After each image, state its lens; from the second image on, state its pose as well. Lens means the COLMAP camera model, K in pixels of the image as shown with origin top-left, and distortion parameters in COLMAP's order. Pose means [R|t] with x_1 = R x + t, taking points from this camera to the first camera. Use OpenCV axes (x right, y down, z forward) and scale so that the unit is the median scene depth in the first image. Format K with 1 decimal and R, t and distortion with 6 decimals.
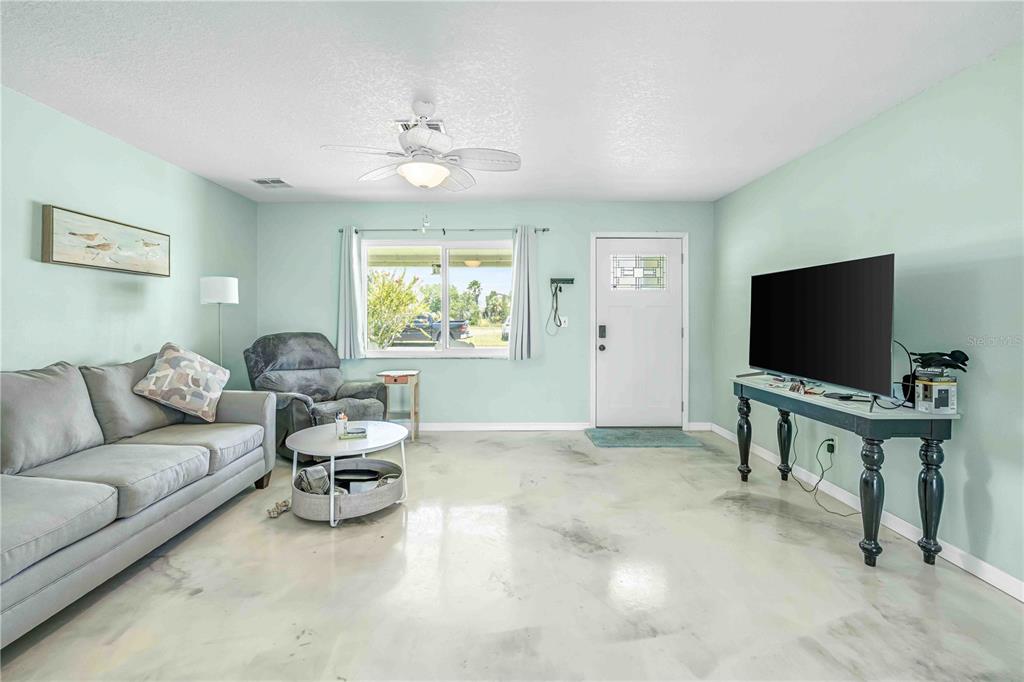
lens RADIAL K [[445.5, 0, 488.9], [0, 445.5, 310.9], [0, 0, 1]] dist [-0.010820, -0.000109]
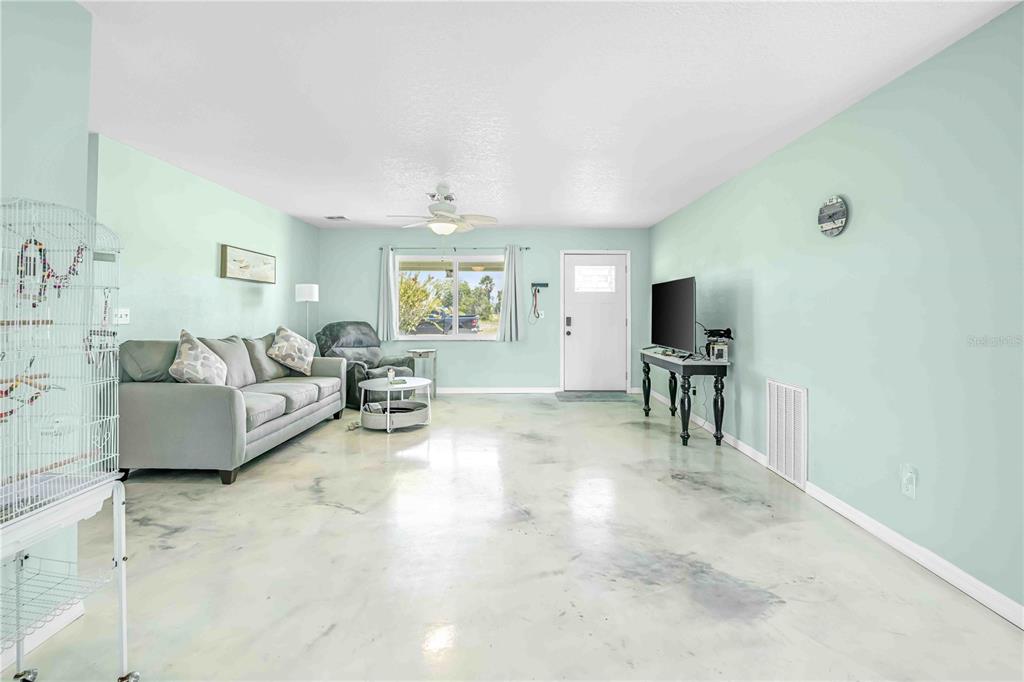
lens RADIAL K [[456.7, 0, 505.7], [0, 456.7, 287.4], [0, 0, 1]] dist [-0.002158, -0.000168]
pose [[0.999968, 0.001953, 0.007746, 0.066113], [-0.001633, 0.999153, -0.041118, -0.001374], [-0.007820, 0.041104, 0.999124, -0.600382]]
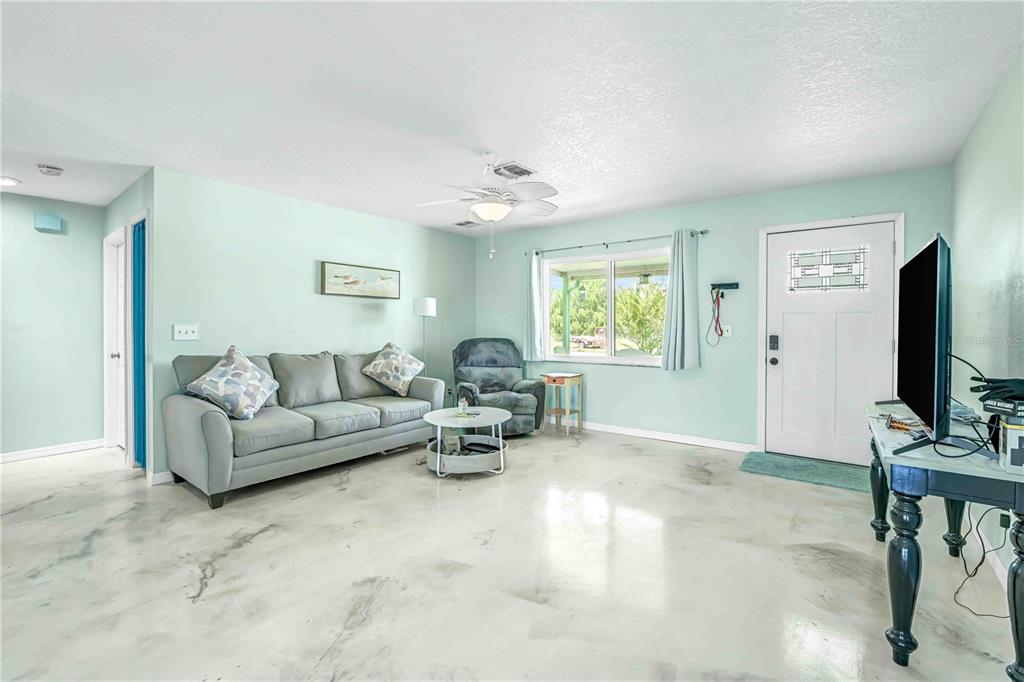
lens RADIAL K [[444.6, 0, 523.3], [0, 444.6, 330.4], [0, 0, 1]] dist [-0.005603, -0.000290]
pose [[0.808167, 0.005578, -0.588928, 0.516317], [0.008110, 0.999755, 0.020597, 0.001946], [0.588898, -0.021422, 0.807923, 0.031206]]
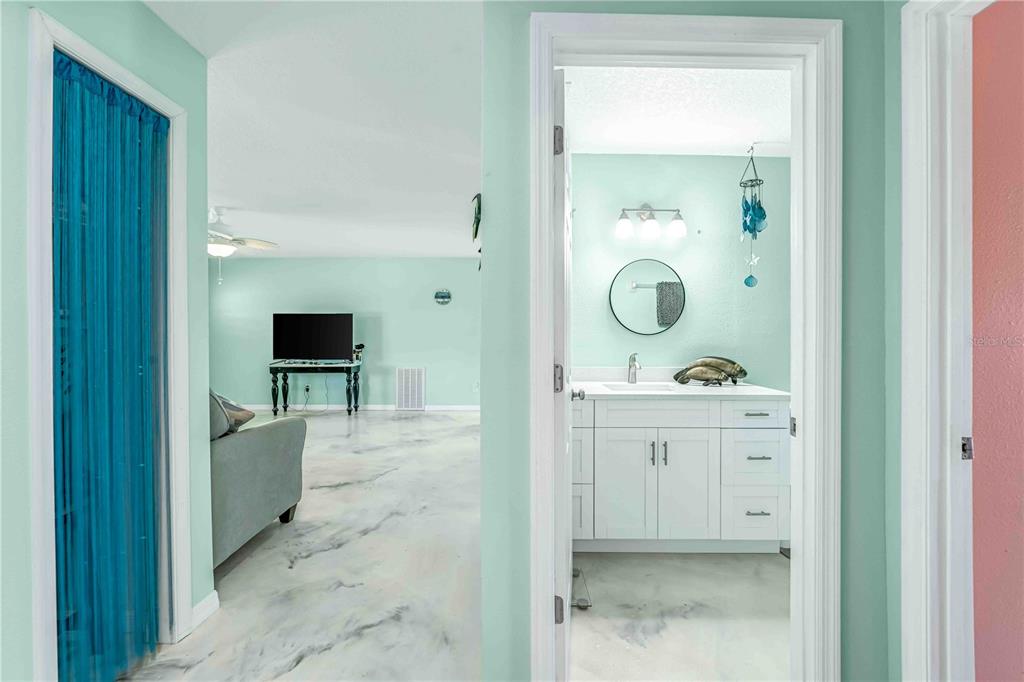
lens RADIAL K [[413.5, 0, 514.1], [0, 413.5, 329.7], [0, 0, 1]] dist [-0.010460, -0.000280]
pose [[-0.032434, 0.008433, 0.999438, -1.325741], [0.000507, 0.999964, -0.008421, 0.005570], [-0.999474, 0.000234, -0.032437, -0.037013]]
